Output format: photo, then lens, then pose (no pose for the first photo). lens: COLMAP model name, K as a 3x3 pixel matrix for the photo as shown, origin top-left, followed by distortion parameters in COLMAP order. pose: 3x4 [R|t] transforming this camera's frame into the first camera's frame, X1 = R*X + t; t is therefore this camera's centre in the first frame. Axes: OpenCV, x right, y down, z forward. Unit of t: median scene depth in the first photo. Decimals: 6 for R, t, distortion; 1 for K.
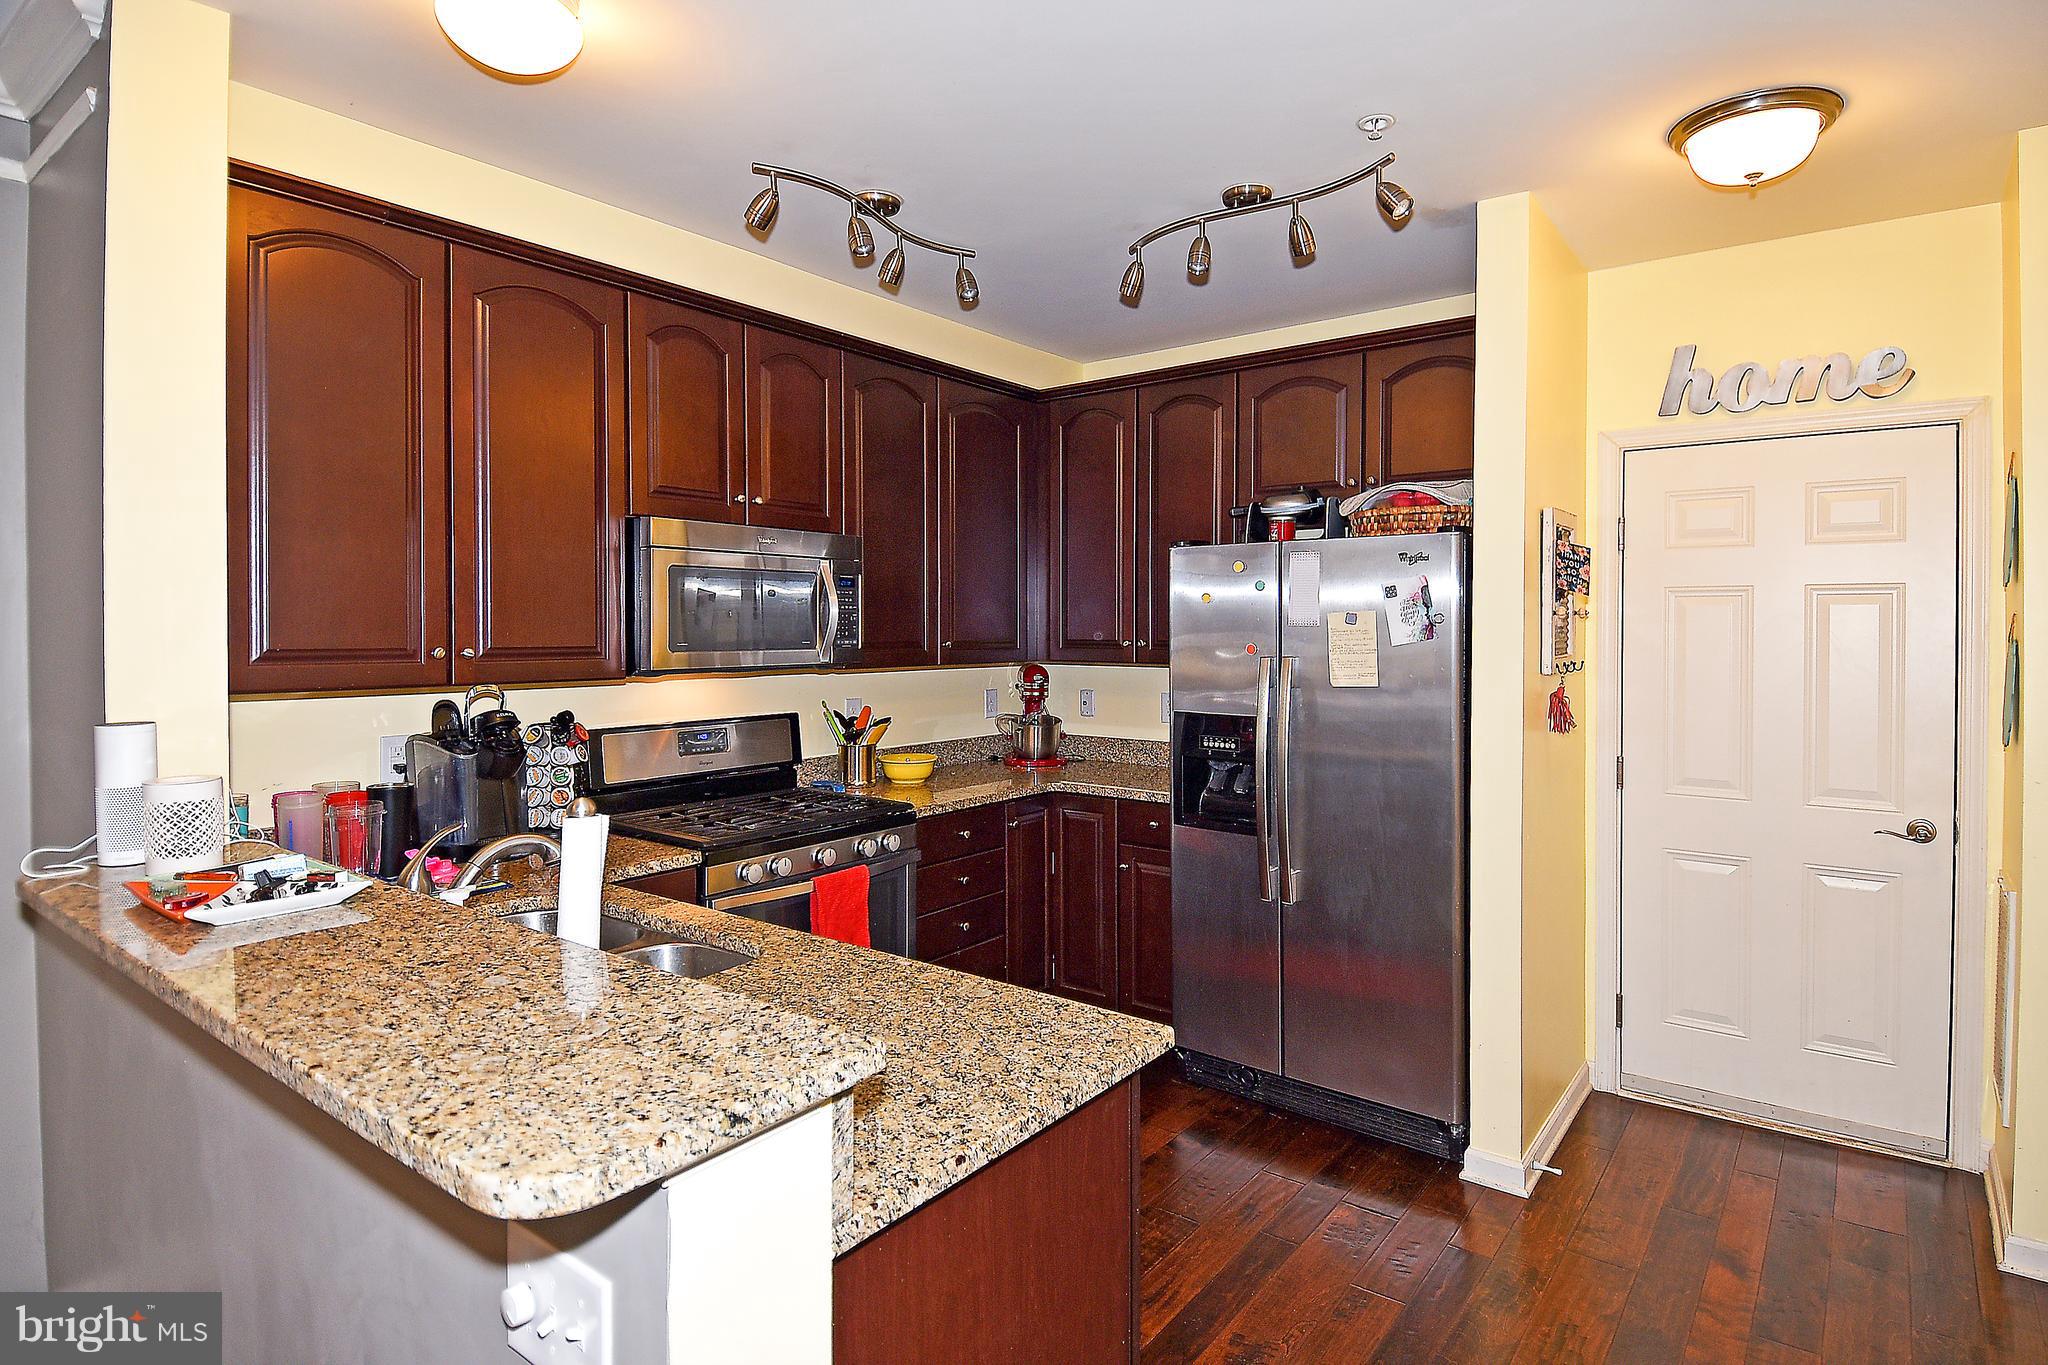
lens RADIAL K [[1066.4, 0, 1017.1], [0, 1066.4, 634.0], [0, 0, 1]] dist [0.005751, -0.022398]
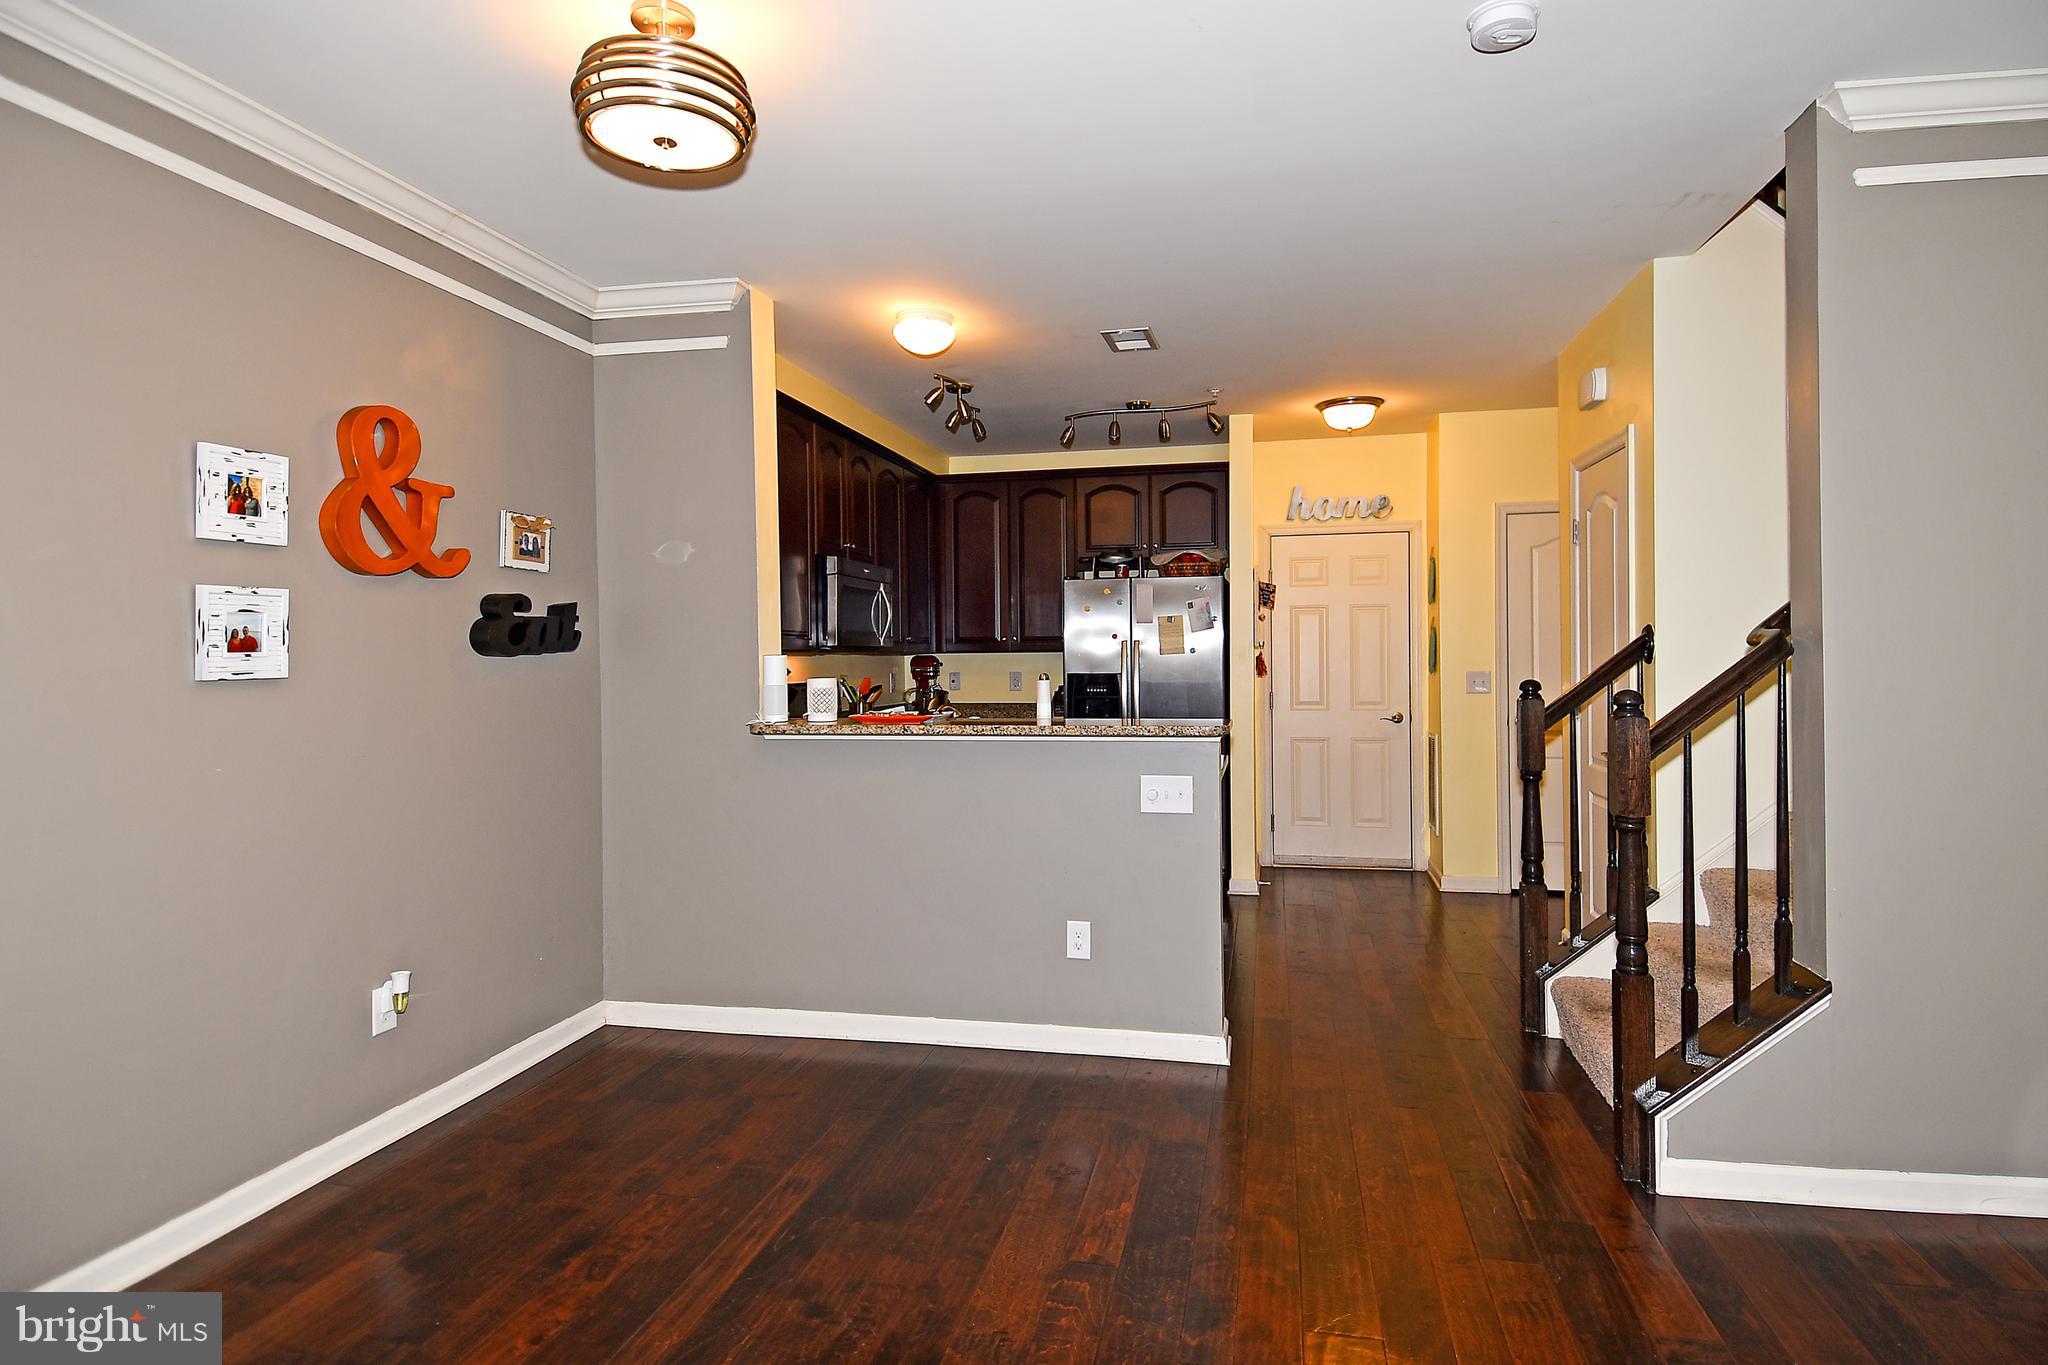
lens RADIAL K [[1065.4, 0, 1036.8], [0, 1065.4, 658.4], [0, 0, 1]] dist [-0.000047, -0.023566]
pose [[0.899944, -0.009143, 0.435909, -0.747949], [0.012333, 0.999914, -0.004489, 0.061947], [-0.435830, 0.009416, 0.899980, -0.634508]]
